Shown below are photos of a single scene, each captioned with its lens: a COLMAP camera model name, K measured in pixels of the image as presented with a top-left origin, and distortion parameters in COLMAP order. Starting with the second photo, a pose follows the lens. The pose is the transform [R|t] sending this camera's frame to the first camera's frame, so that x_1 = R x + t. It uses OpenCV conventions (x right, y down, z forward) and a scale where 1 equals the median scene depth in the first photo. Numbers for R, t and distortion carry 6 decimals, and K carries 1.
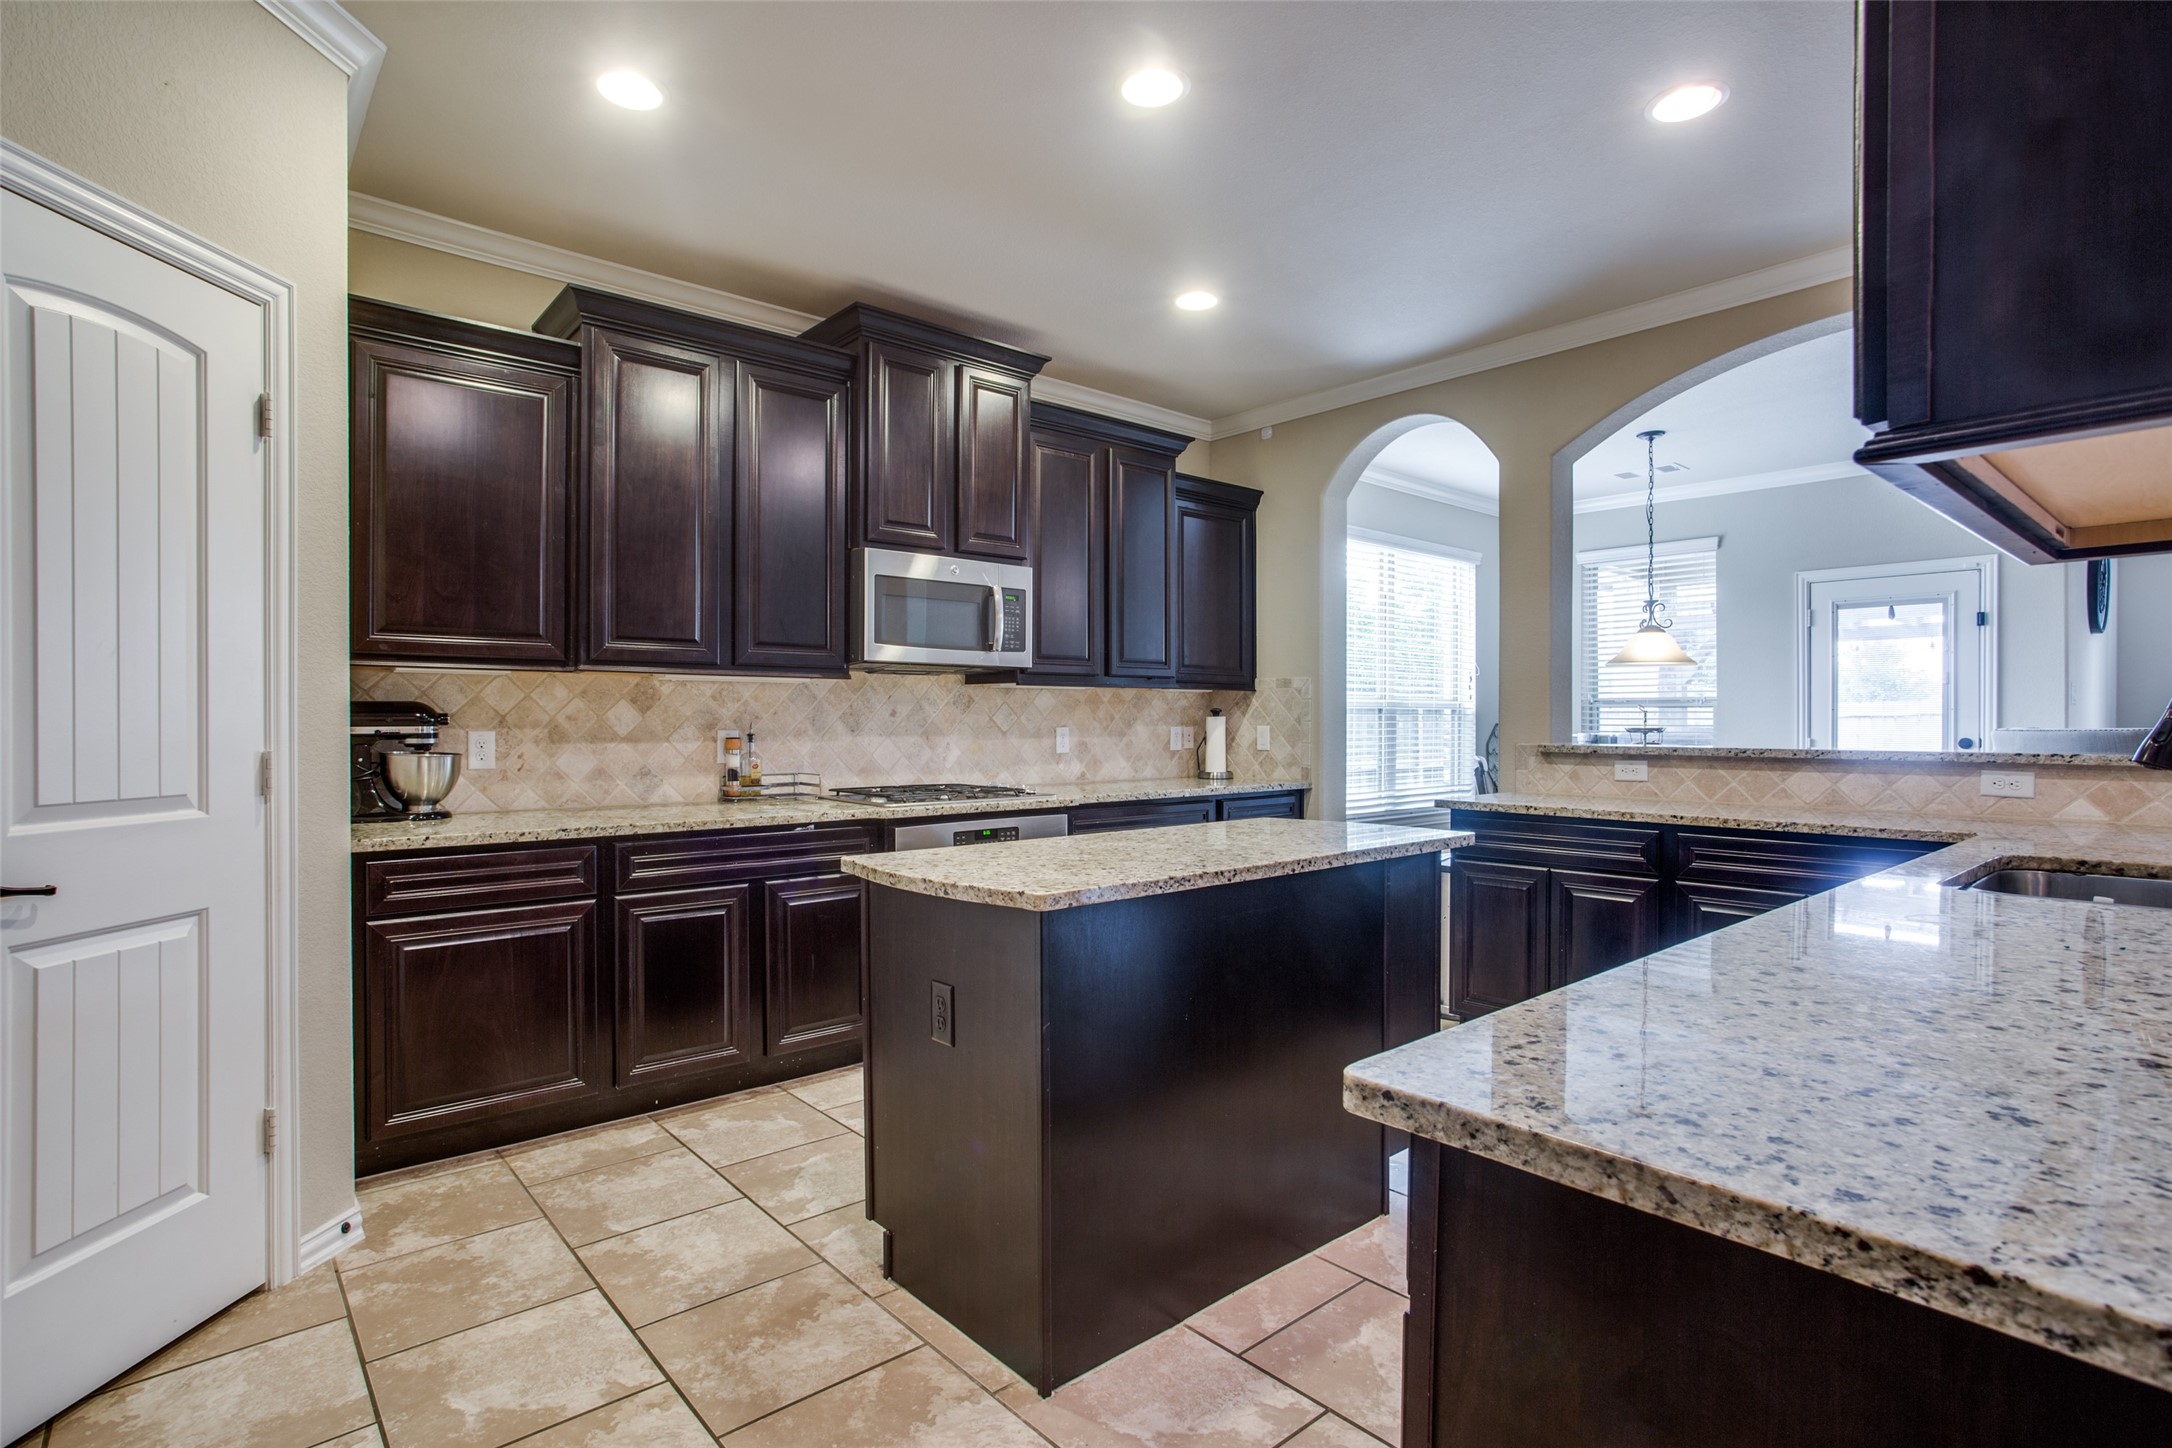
lens RADIAL K [[1057.3, 0, 1050.9], [0, 1057.3, 726.8], [0, 0, 1]] dist [-0.021334, 0.007241]
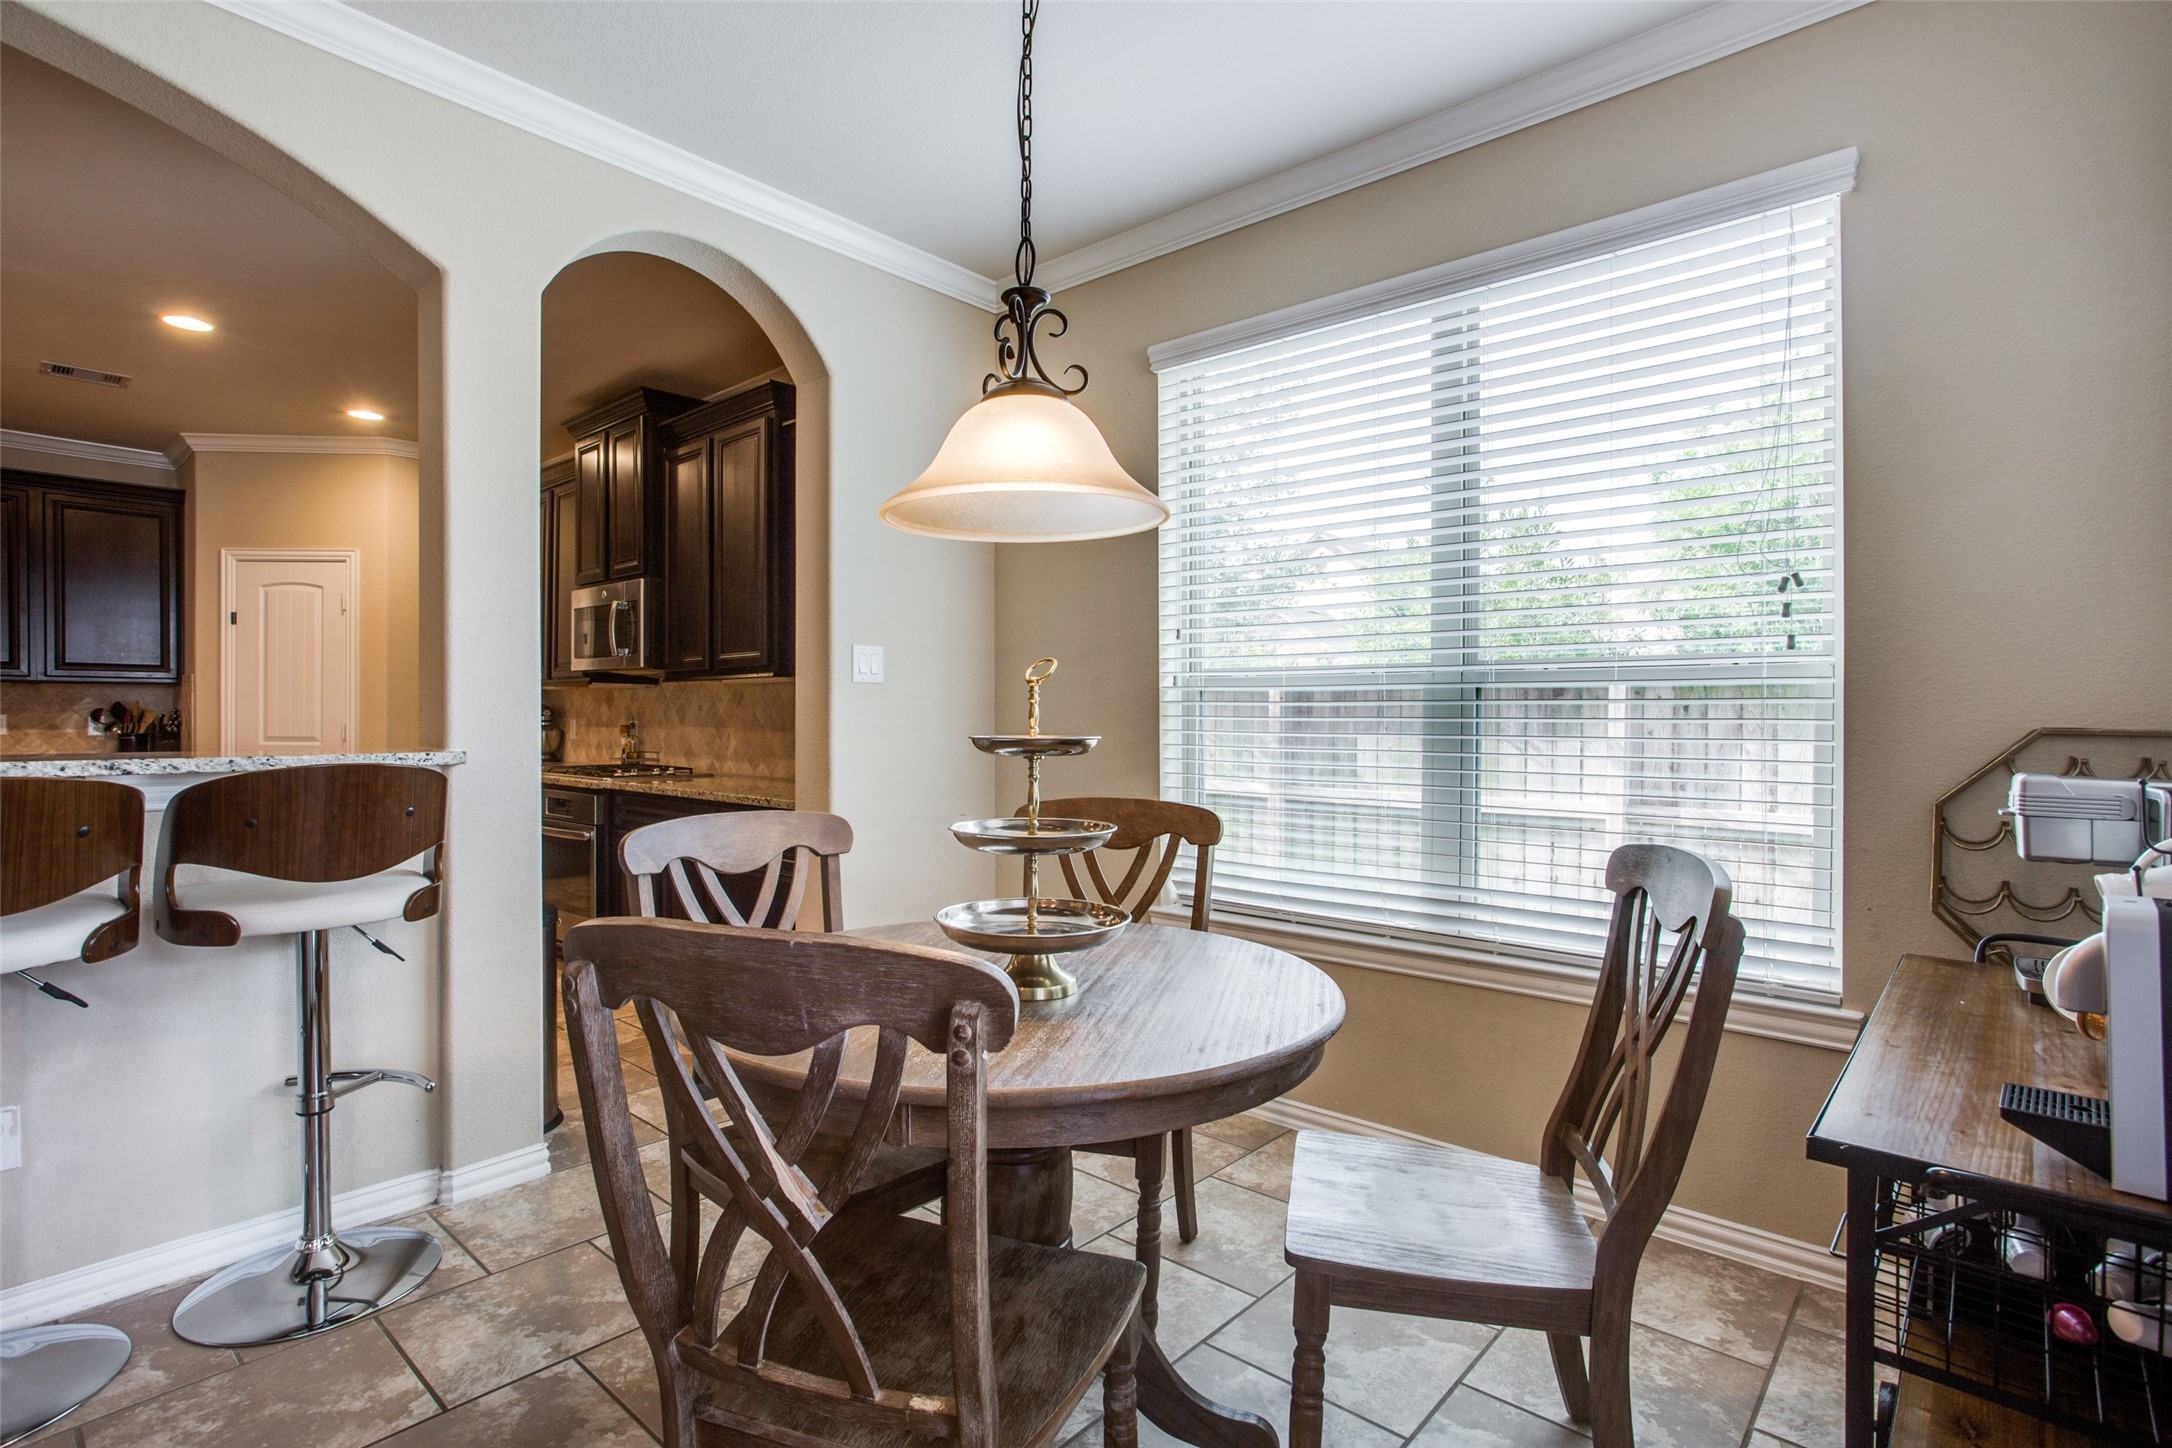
lens RADIAL K [[1057.3, 0, 1084.8], [0, 1057.3, 721.4], [0, 0, 1]] dist [-0.021334, 0.007241]
pose [[0.148561, 0.002681, -0.988900, 1.327745], [-0.011731, 0.999931, 0.000949, -0.004622], [0.988834, 0.011460, 0.148582, 1.480993]]
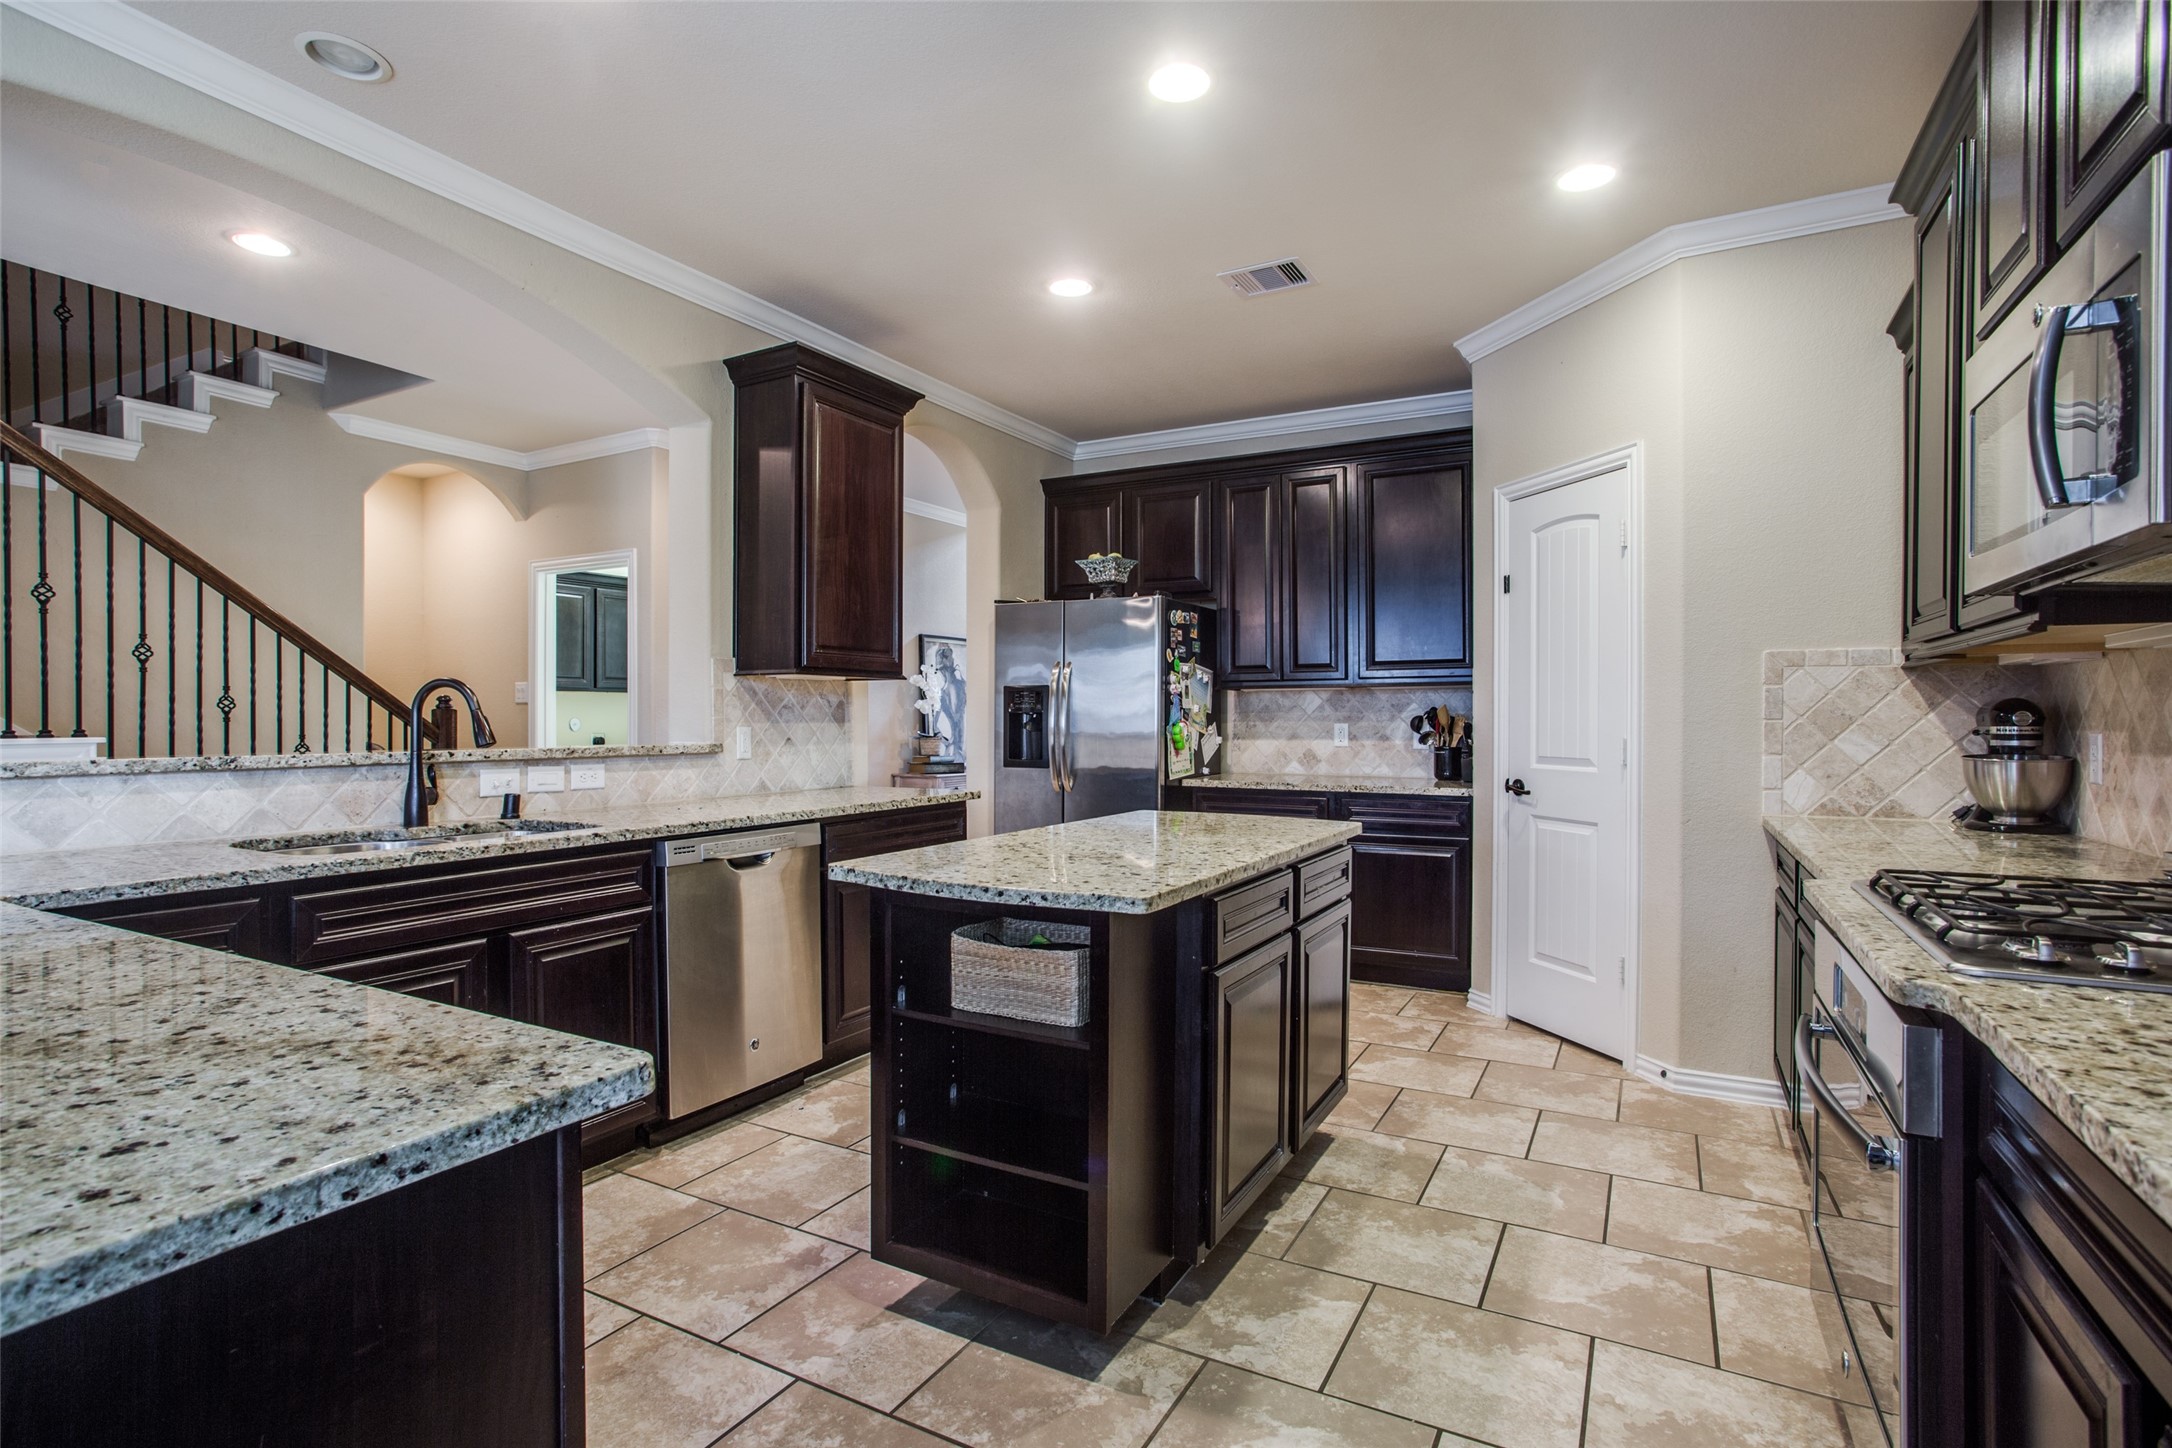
lens RADIAL K [[1057.3, 0, 1079.0], [0, 1057.3, 723.3], [0, 0, 1]] dist [-0.021334, 0.007241]
pose [[-0.930054, 0.000693, -0.367421, 0.381423], [-0.003137, 0.999947, 0.009825, -0.007732], [0.367409, 0.010291, -0.930003, 1.302581]]
